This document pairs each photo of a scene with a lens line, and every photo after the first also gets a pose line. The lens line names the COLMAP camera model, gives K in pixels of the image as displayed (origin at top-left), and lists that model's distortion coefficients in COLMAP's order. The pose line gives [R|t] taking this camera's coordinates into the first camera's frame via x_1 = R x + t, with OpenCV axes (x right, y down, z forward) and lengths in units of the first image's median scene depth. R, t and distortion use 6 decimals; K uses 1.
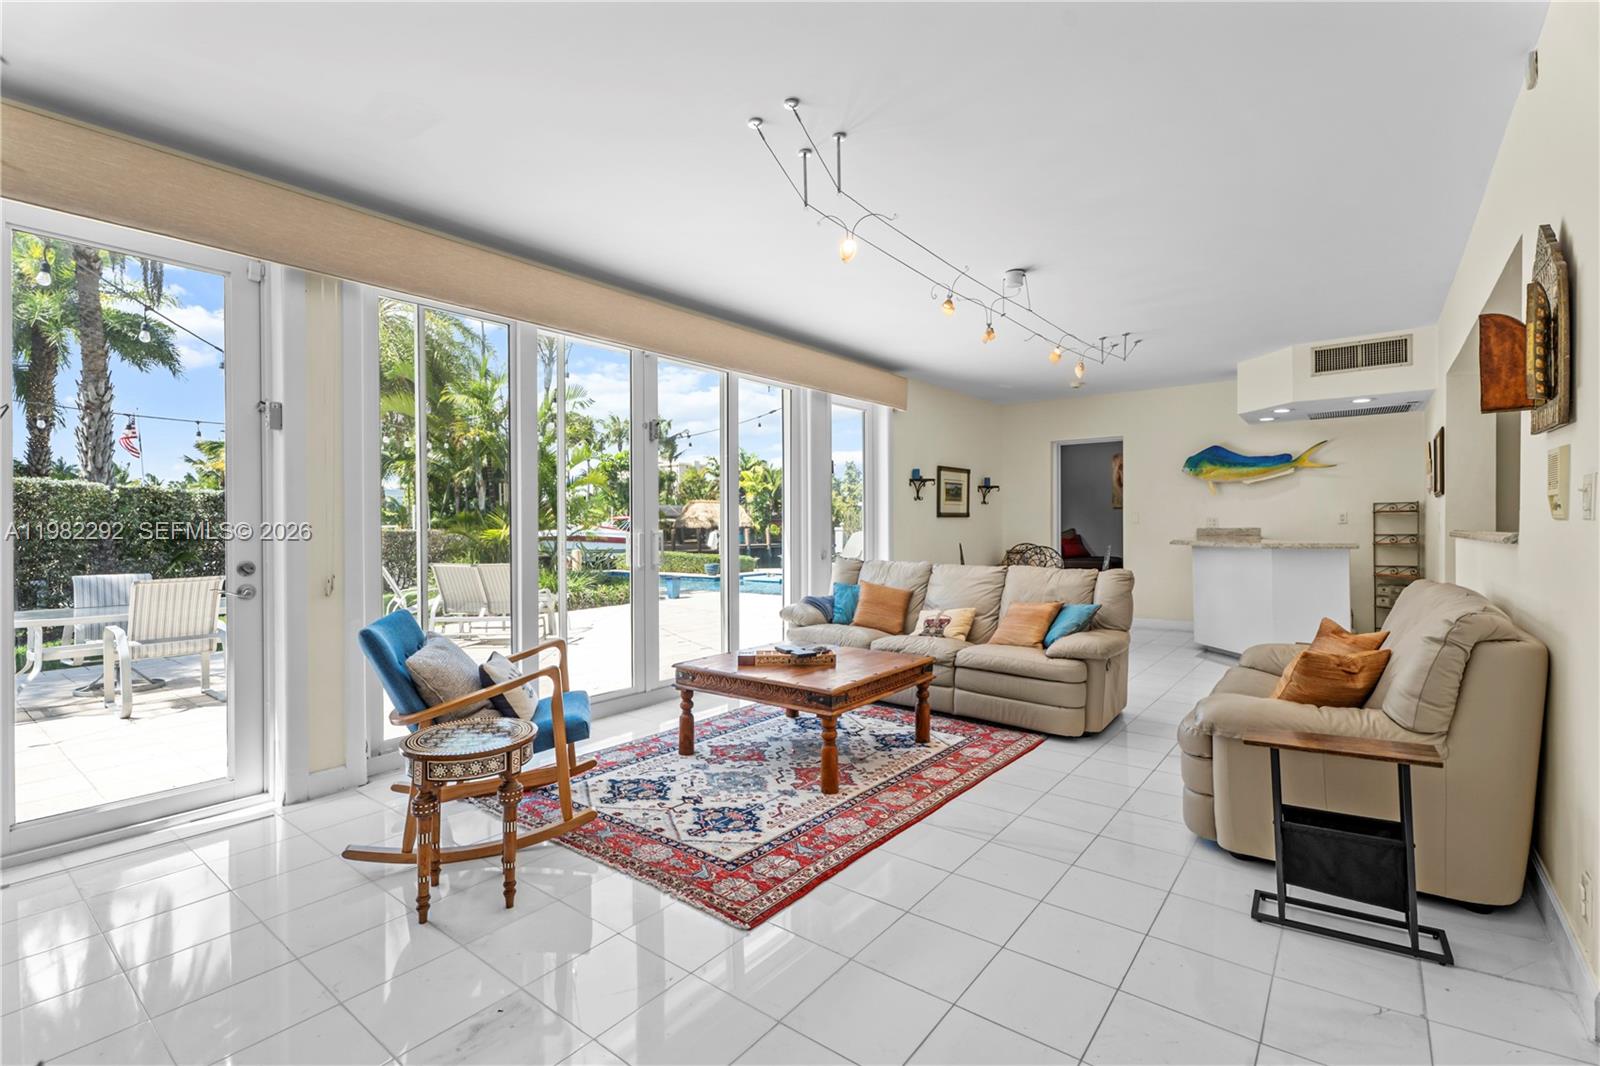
lens RADIAL K [[712.0, 0, 806.0], [0, 712.0, 525.3], [0, 0, 1]] dist [0.002665, 0.000318]
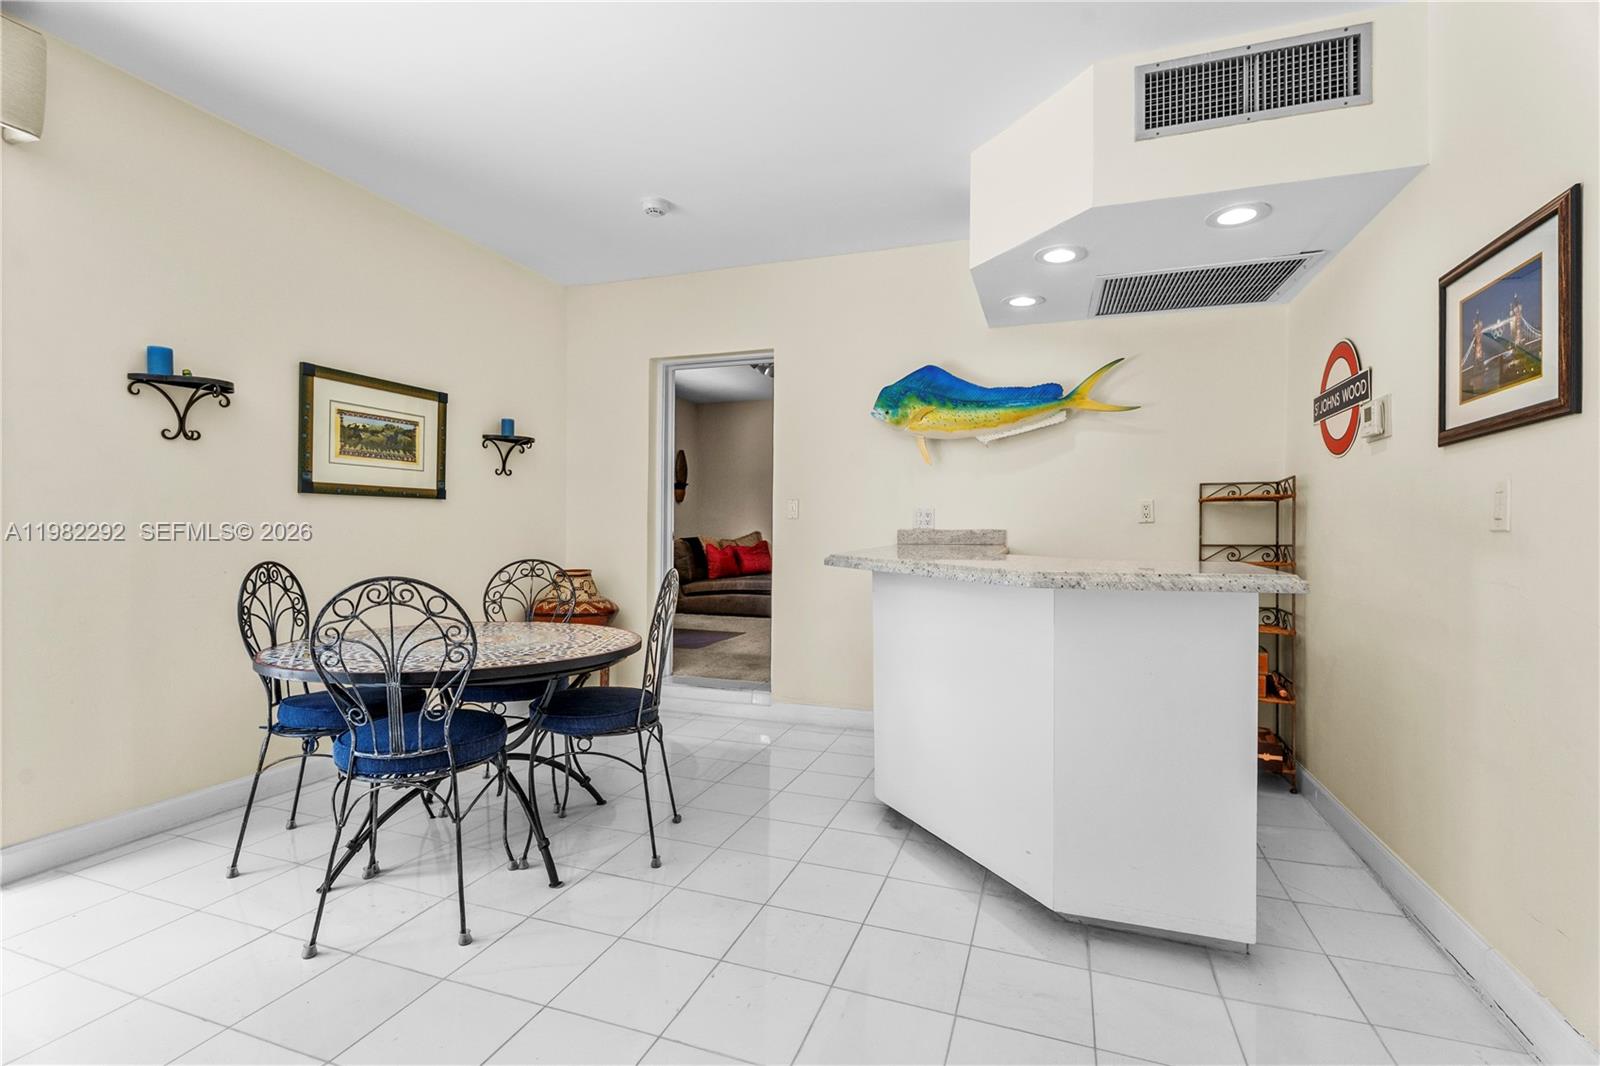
lens RADIAL K [[742.7, 0, 800.0], [0, 742.7, 533.0], [0, 0, 1]] dist [-0.001128, -0.000133]
pose [[0.946927, 0.010867, 0.321265, 0.344054], [-0.012243, 0.999922, 0.002264, 0.006720], [-0.321215, -0.006077, 0.946987, 0.572330]]
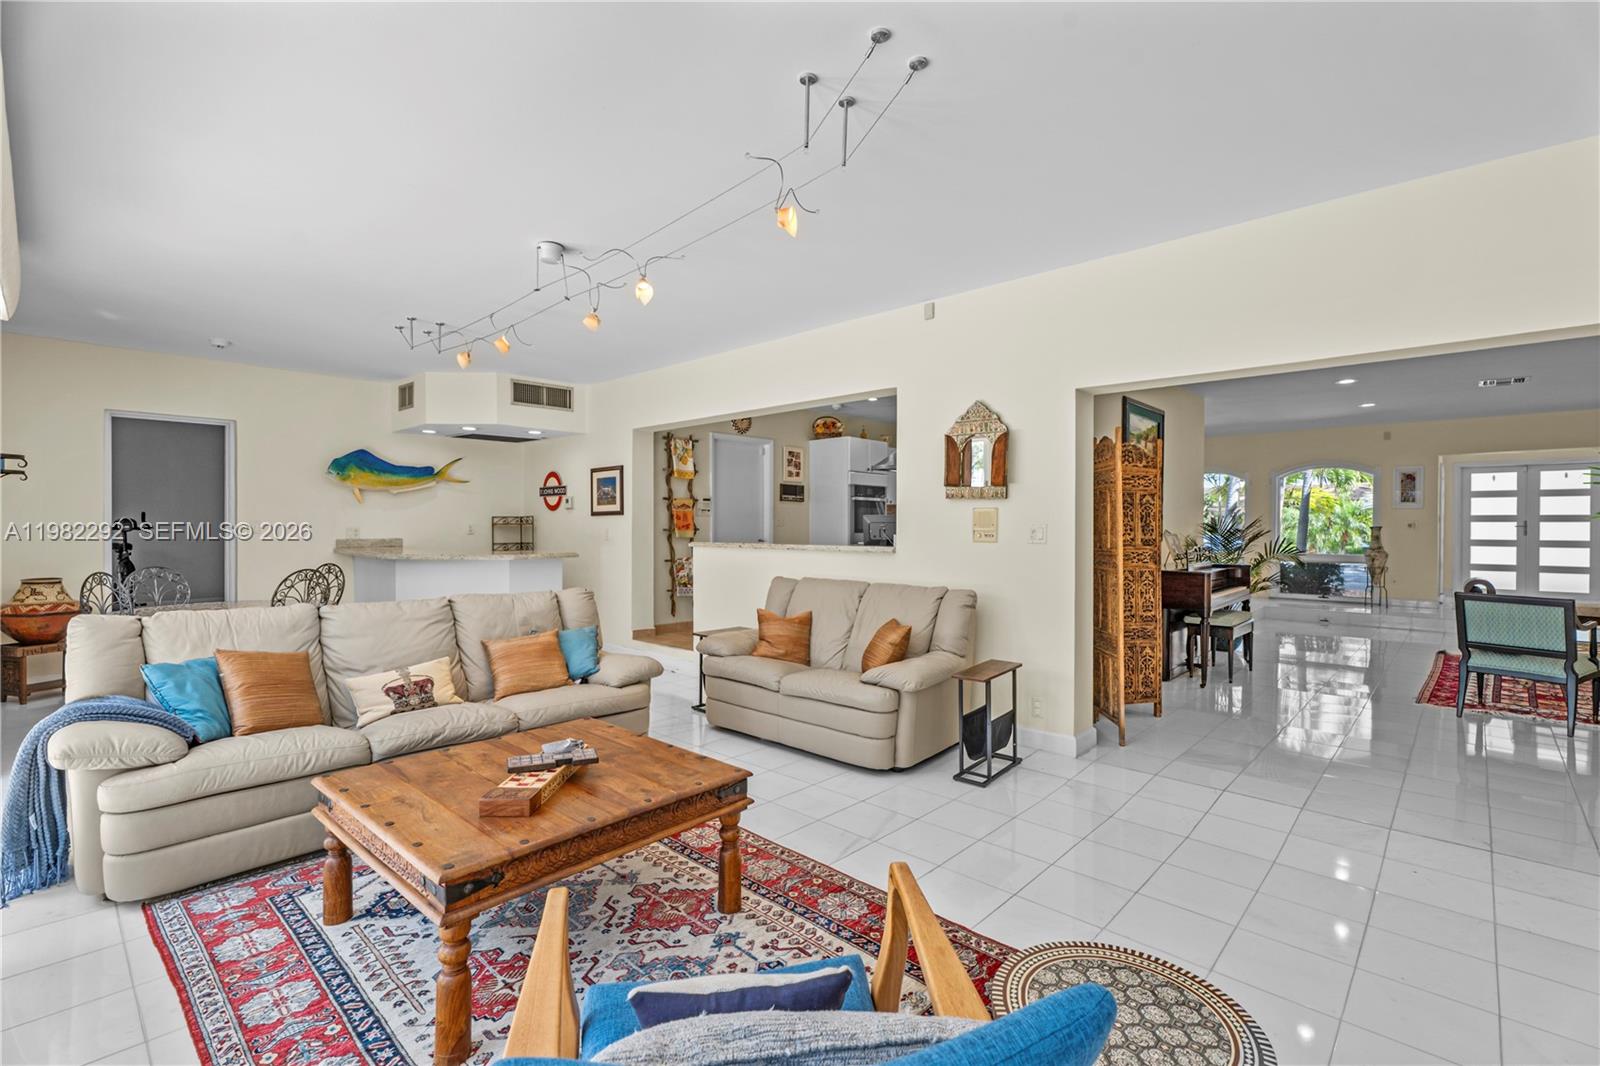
lens RADIAL K [[712.0, 0, 806.0], [0, 712.0, 525.3], [0, 0, 1]] dist [0.002665, 0.000318]
pose [[0.090494, 0.007766, 0.995867, -0.309254], [-0.005253, 0.999959, -0.007321, -0.010953], [-0.995883, -0.004568, 0.090532, 0.371751]]
